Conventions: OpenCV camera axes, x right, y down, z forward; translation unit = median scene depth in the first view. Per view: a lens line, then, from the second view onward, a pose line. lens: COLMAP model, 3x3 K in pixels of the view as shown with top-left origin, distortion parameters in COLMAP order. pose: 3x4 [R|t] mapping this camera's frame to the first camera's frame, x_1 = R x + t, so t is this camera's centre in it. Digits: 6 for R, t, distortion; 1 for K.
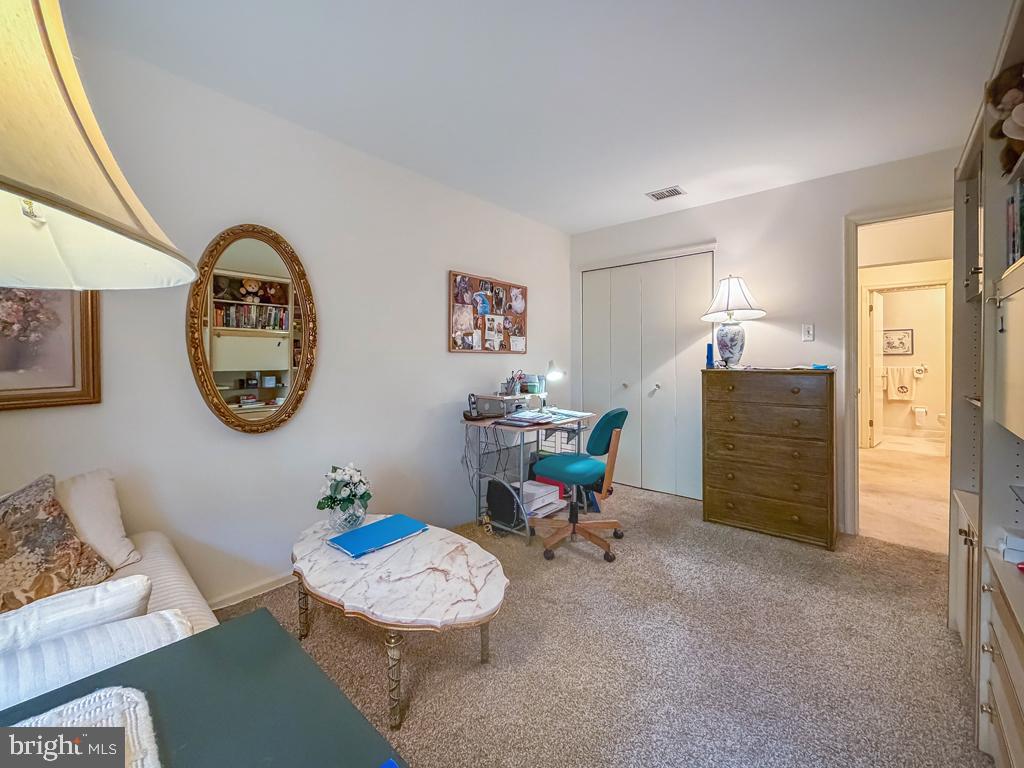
lens RADIAL K [[428.4, 0, 504.7], [0, 428.4, 366.9], [0, 0, 1]] dist [-0.002820, -0.000263]
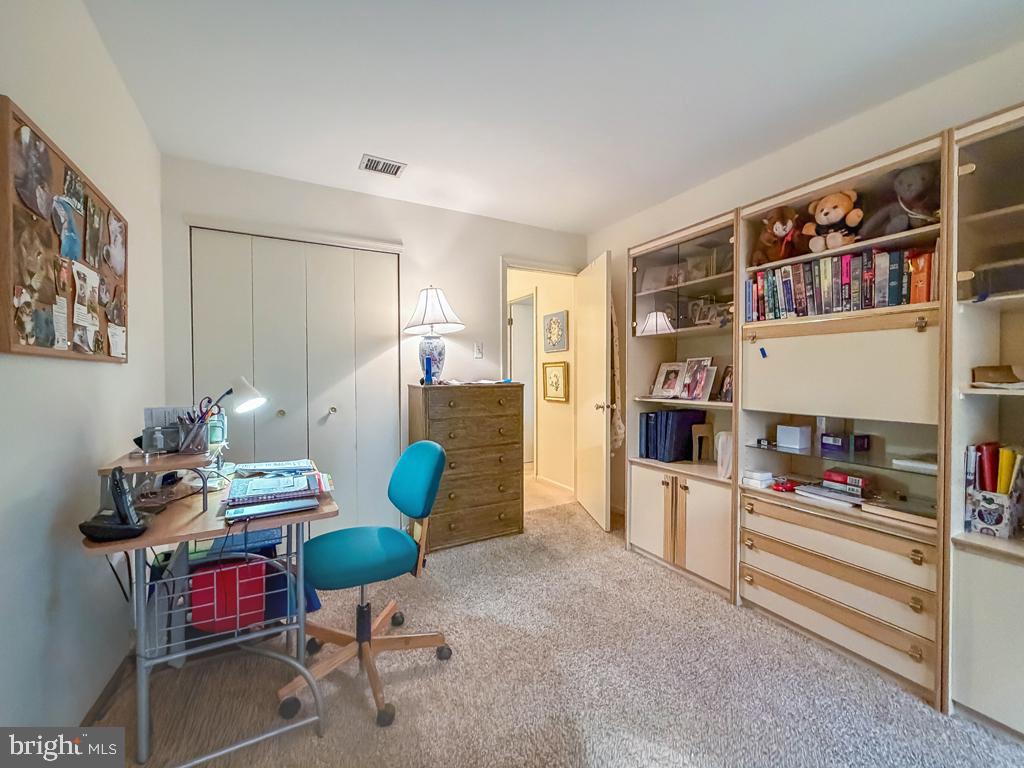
lens RADIAL K [[414.7, 0, 512.3], [0, 414.7, 386.6], [0, 0, 1]] dist [-0.002416, -0.000189]
pose [[0.335241, -0.028242, 0.941709, -0.272182], [0.018288, 0.999557, 0.023466, -0.008840], [-0.941955, 0.009356, 0.335609, 0.506008]]
